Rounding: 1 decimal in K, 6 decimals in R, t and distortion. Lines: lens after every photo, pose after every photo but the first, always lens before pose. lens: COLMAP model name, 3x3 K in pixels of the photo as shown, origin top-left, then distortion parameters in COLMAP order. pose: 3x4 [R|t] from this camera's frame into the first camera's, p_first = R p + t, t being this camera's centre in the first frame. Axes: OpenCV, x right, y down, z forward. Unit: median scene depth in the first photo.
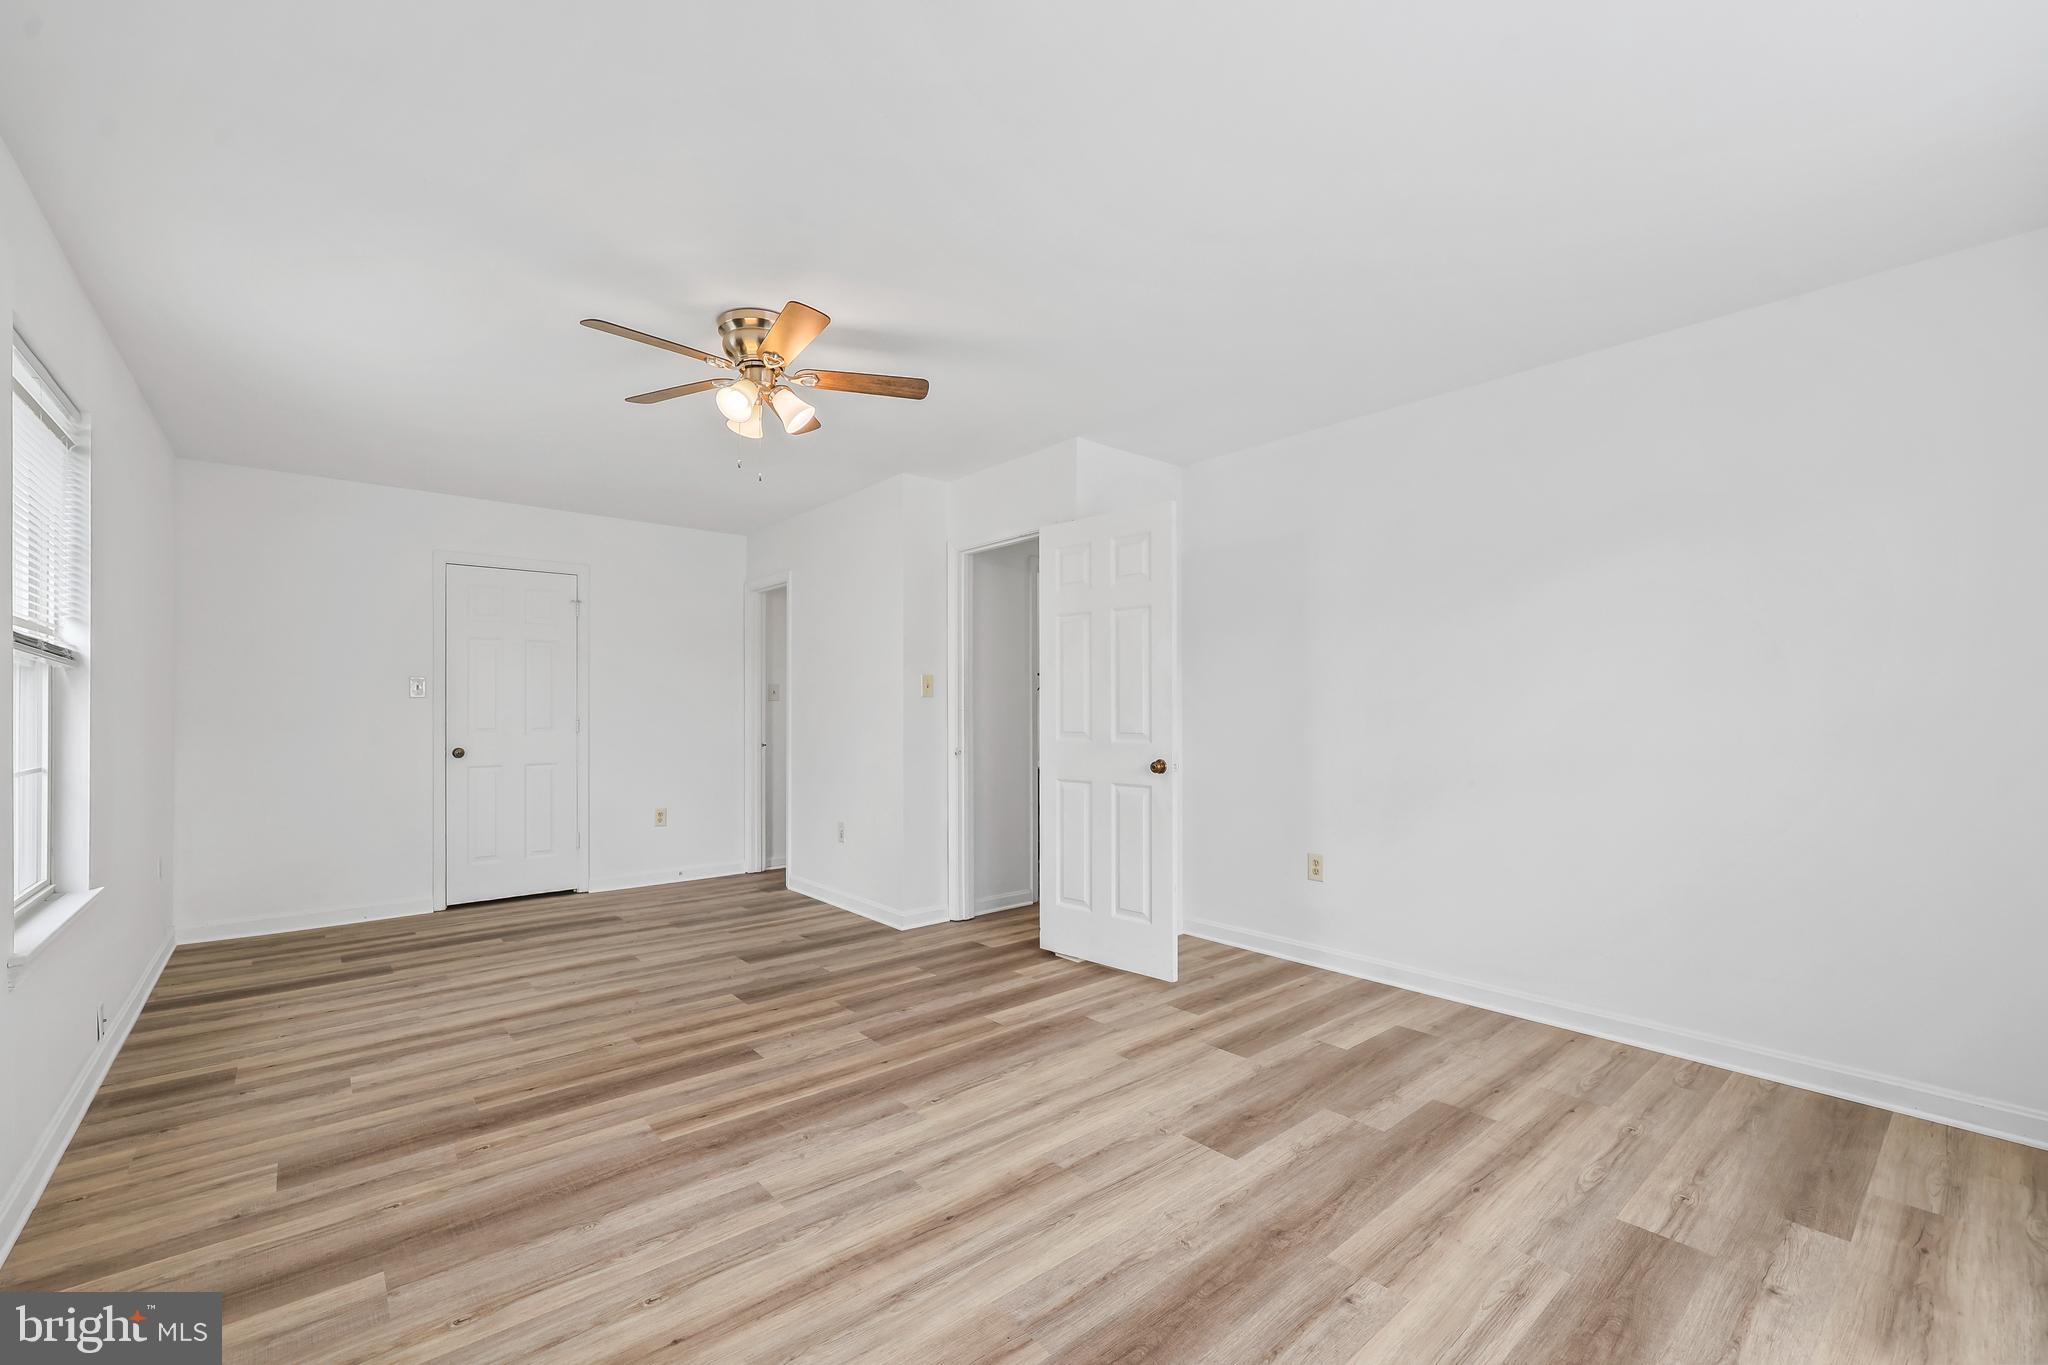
lens RADIAL K [[880.1, 0, 1016.8], [0, 880.1, 723.5], [0, 0, 1]] dist [0.003274, 0.000325]
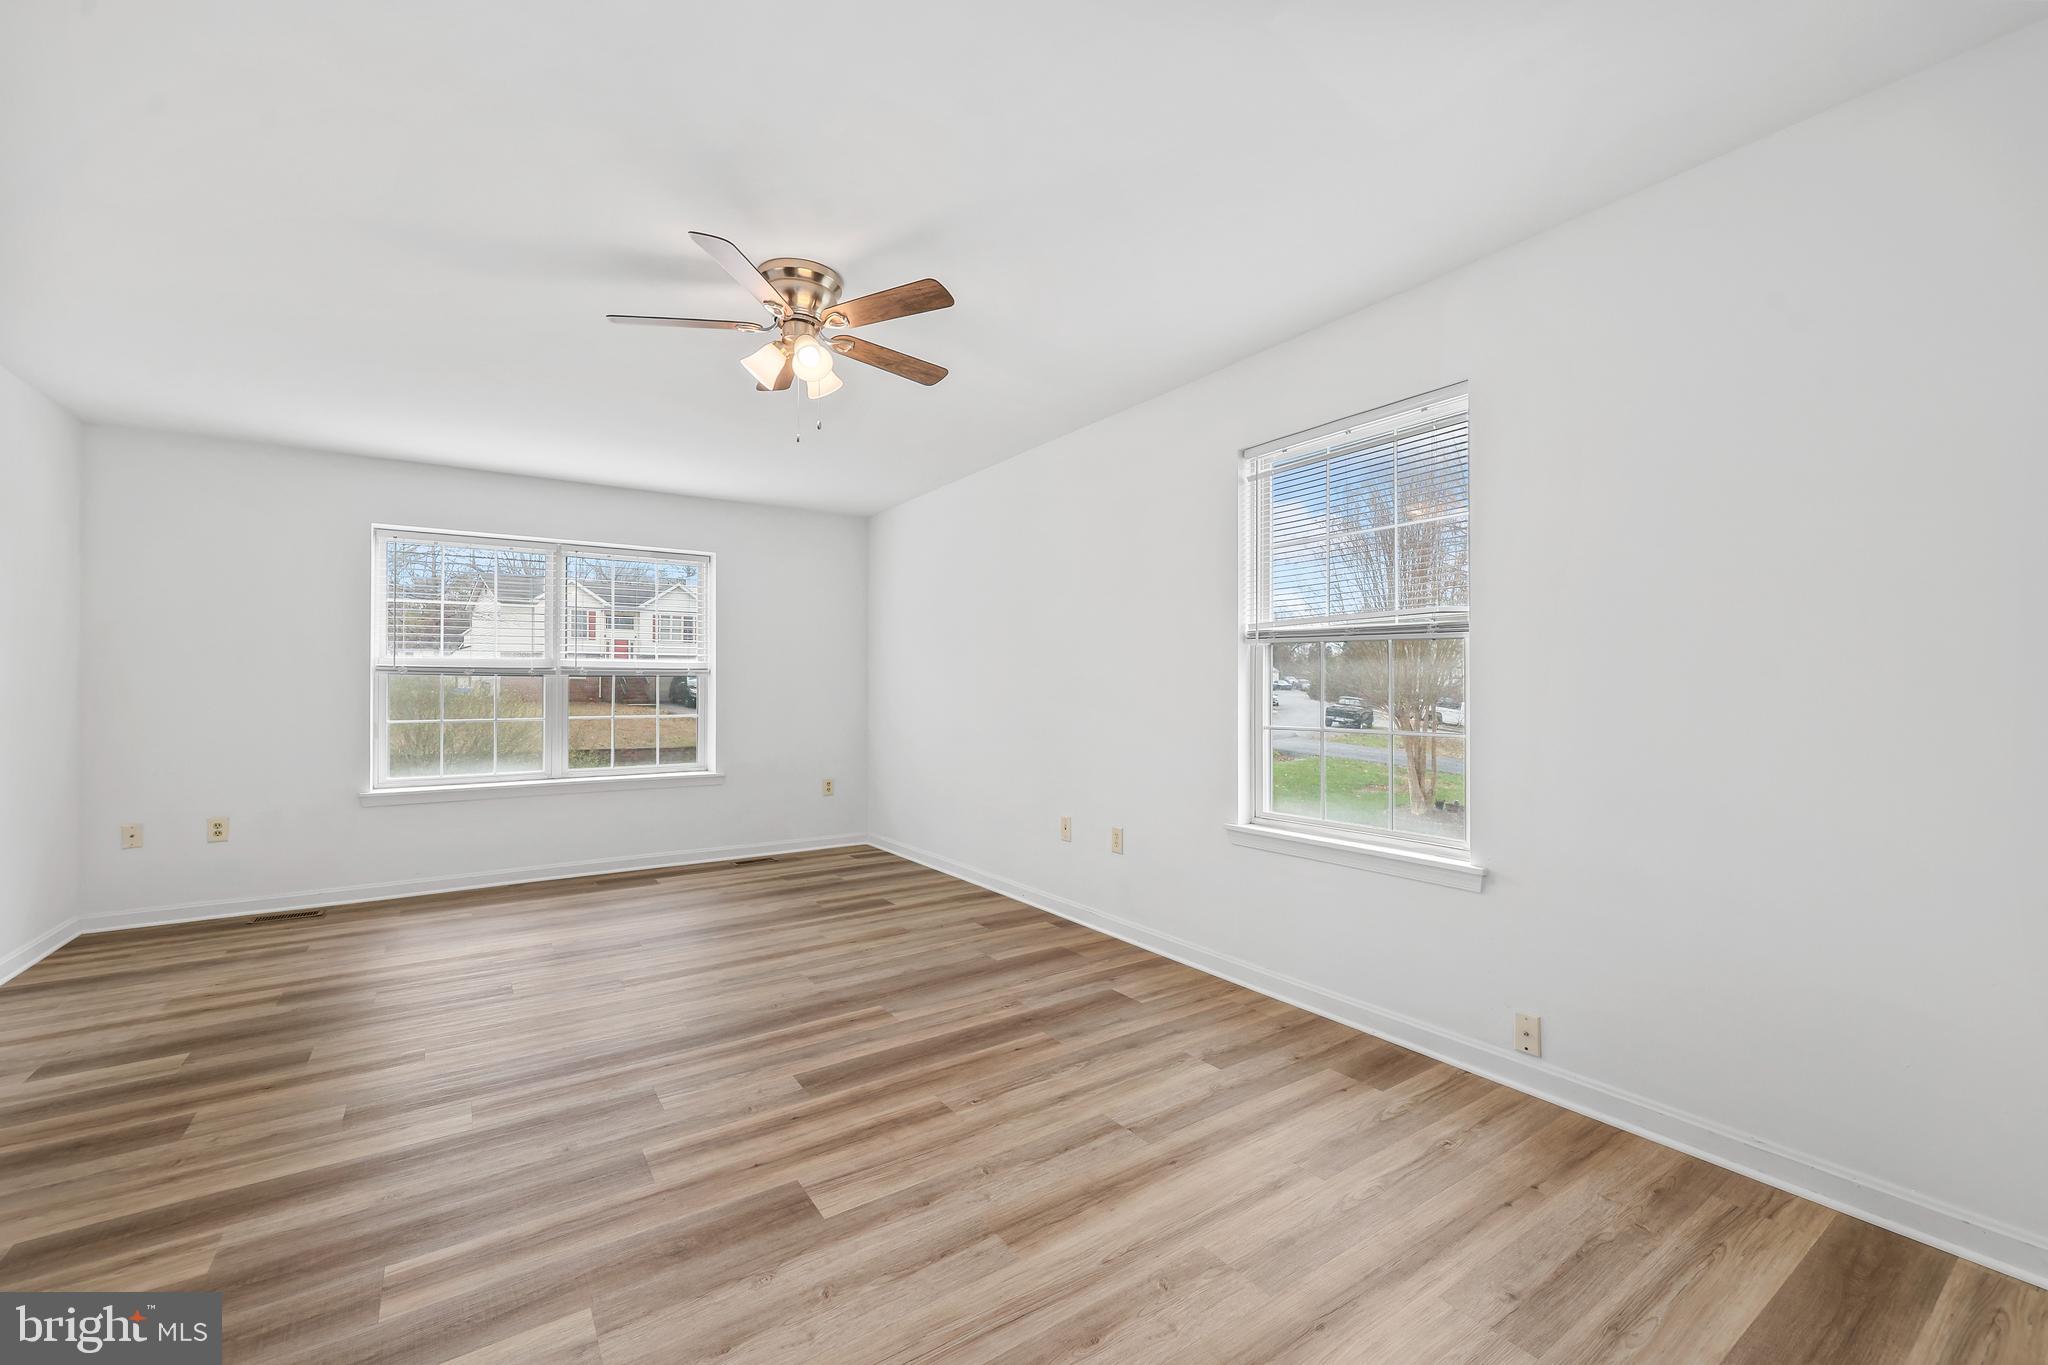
lens RADIAL K [[834.1, 0, 1035.2], [0, 834.1, 692.7], [0, 0, 1]] dist [0.003278, 0.000249]
pose [[-0.996513, 0.009618, 0.082885, -0.584164], [0.011307, 0.999737, 0.019929, -0.021993], [-0.082672, 0.020797, -0.996360, 1.749188]]
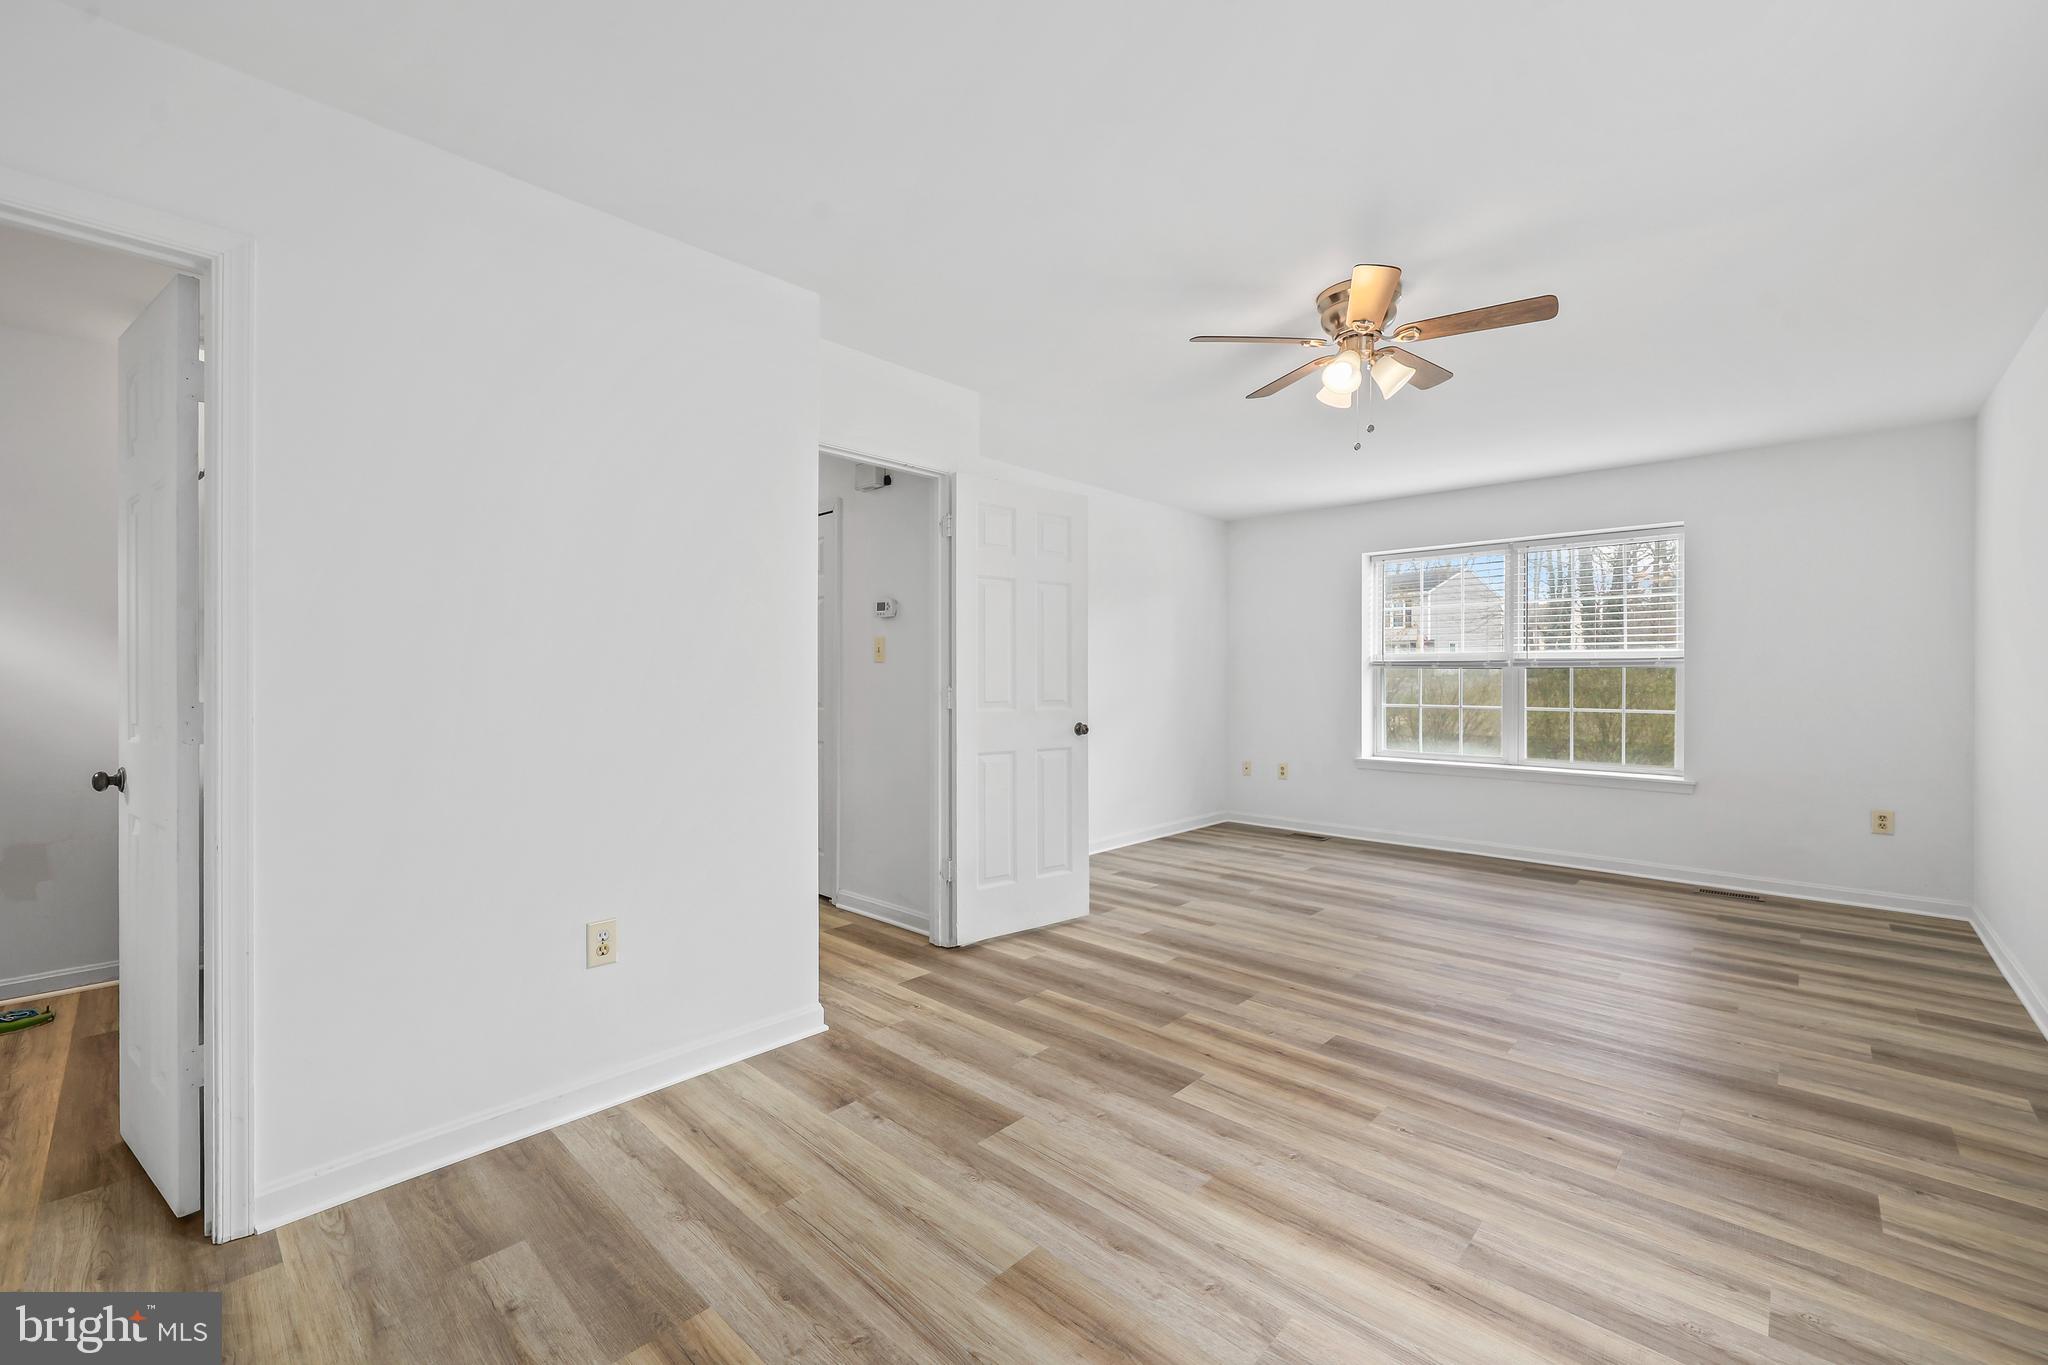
lens RADIAL K [[834.1, 0, 1035.2], [0, 834.1, 692.7], [0, 0, 1]] dist [0.003278, 0.000249]
pose [[-0.141661, -0.010129, 0.989863, -1.112074], [0.014127, 0.999825, 0.012253, -0.016056], [-0.989814, 0.015719, -0.141493, 1.403180]]
